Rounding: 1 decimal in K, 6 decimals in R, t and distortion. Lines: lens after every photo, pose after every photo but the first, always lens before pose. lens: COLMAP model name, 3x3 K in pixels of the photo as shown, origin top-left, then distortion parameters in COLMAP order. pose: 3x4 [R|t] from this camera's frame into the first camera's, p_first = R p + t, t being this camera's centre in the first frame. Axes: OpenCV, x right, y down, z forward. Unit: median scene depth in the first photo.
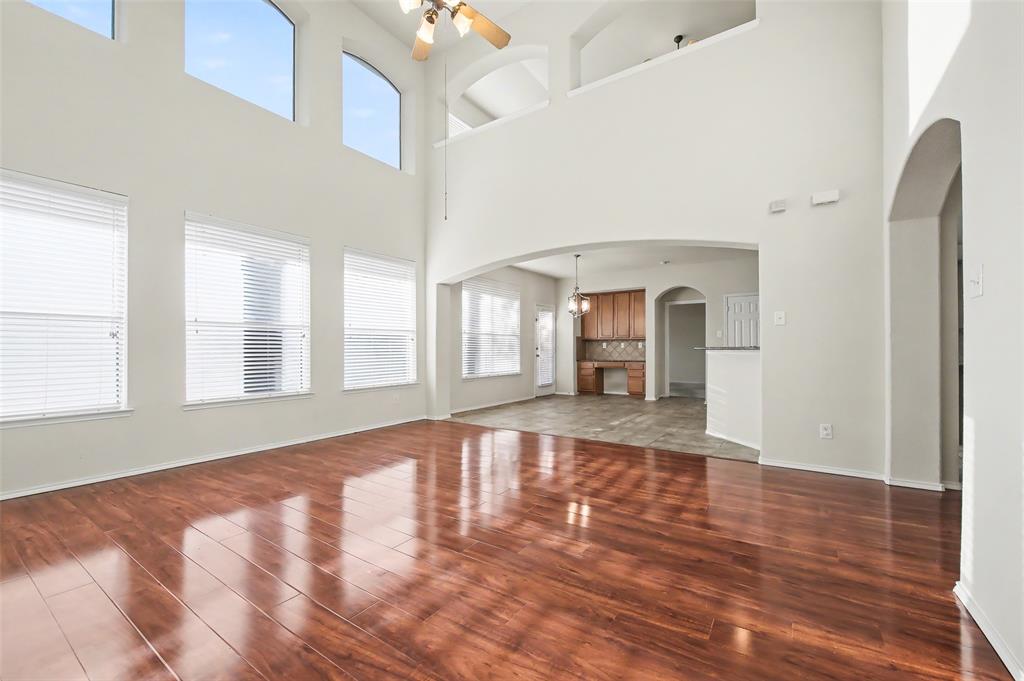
lens RADIAL K [[416.0, 0, 516.1], [0, 416.0, 346.4], [0, 0, 1]] dist [-0.001445, -0.000187]
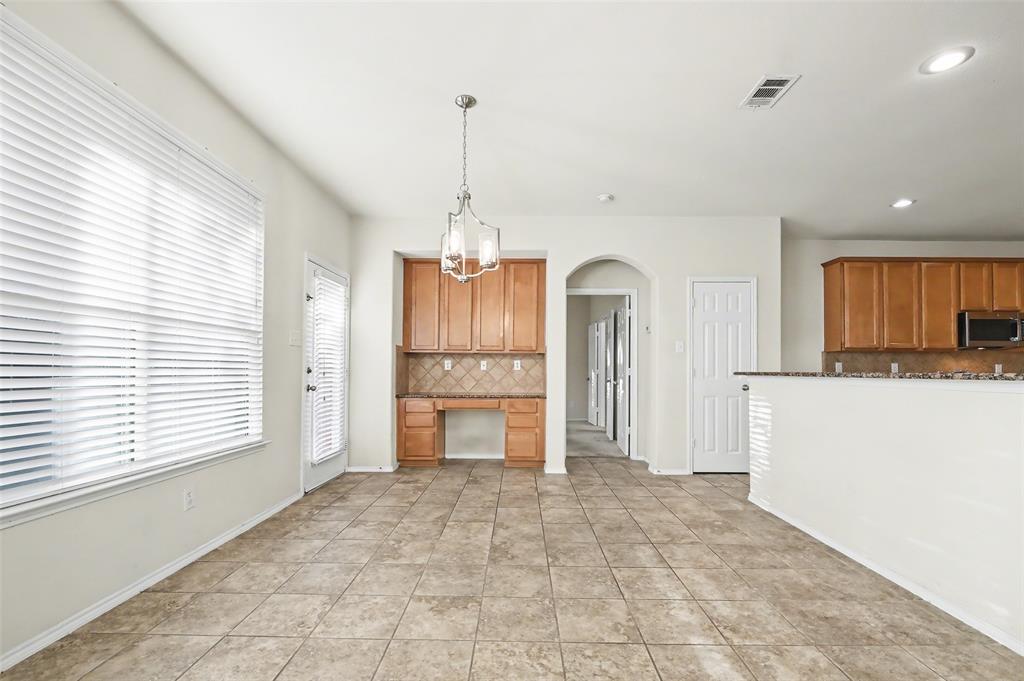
lens RADIAL K [[416.0, 0, 507.8], [0, 416.0, 366.8], [0, 0, 1]] dist [-0.001445, -0.000187]
pose [[0.830213, 0.009656, 0.557363, -0.012837], [-0.007313, 0.999953, -0.006431, 0.002822], [-0.557399, 0.001263, 0.830244, 0.547790]]
